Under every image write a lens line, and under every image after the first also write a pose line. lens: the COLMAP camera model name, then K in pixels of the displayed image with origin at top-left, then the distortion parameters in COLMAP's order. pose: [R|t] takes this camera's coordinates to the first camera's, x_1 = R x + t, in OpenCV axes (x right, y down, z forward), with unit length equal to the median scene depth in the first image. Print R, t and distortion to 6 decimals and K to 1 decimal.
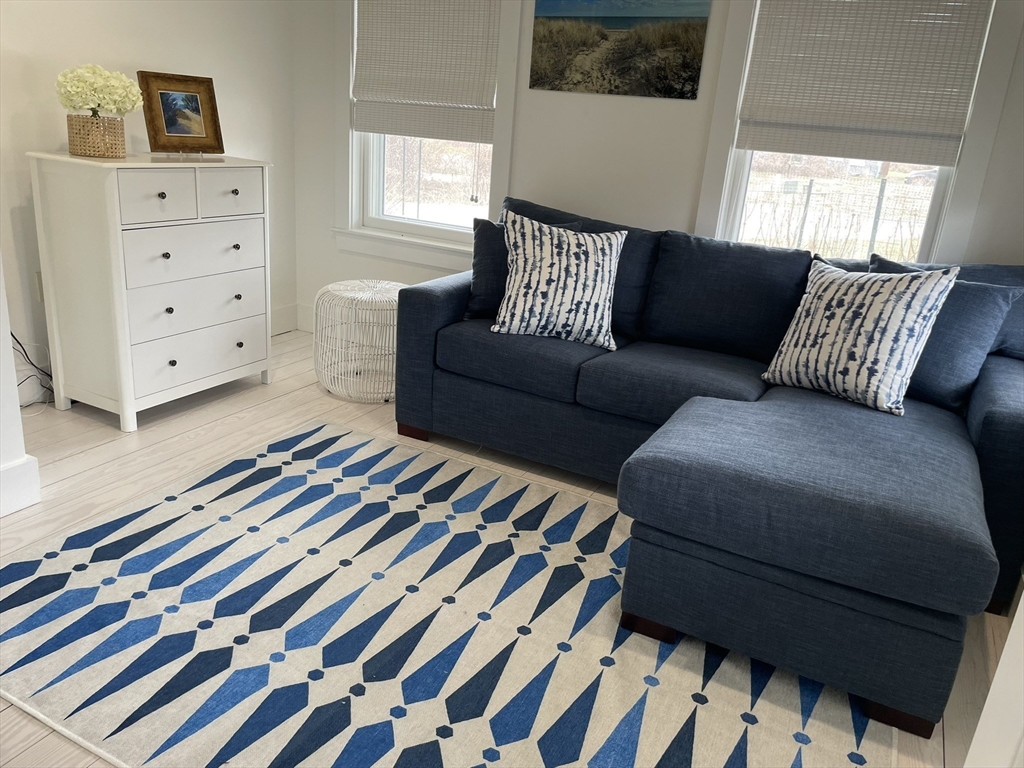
lens RADIAL K [[776.9, 0, 511.0], [0, 776.9, 376.4], [0, 0, 1]] dist [0.049093, -0.008654]
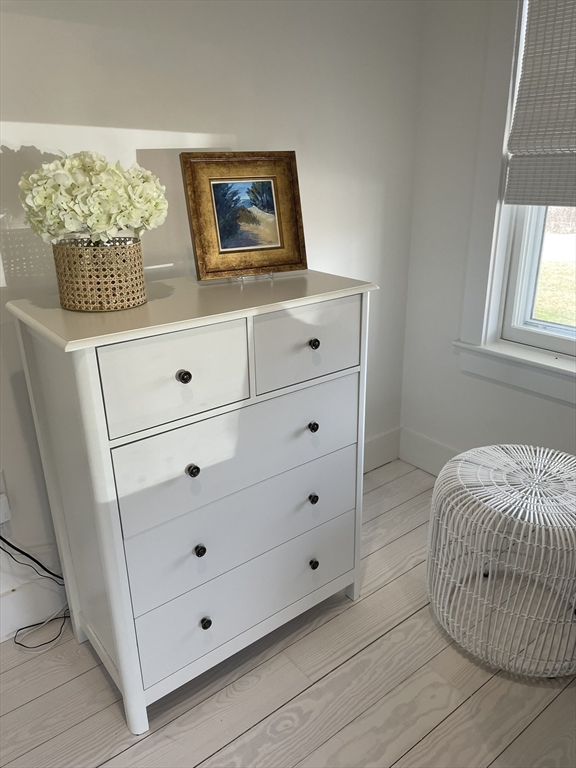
lens RADIAL K [[582.7, 0, 293.7], [0, 582.7, 387.4], [0, 0, 1]] dist [0.049093, -0.008654]
pose [[0.905125, 0.068782, -0.419545, -0.172616], [-0.048442, 0.997084, 0.058957, -0.219386], [0.422377, -0.033040, 0.905818, 0.572121]]
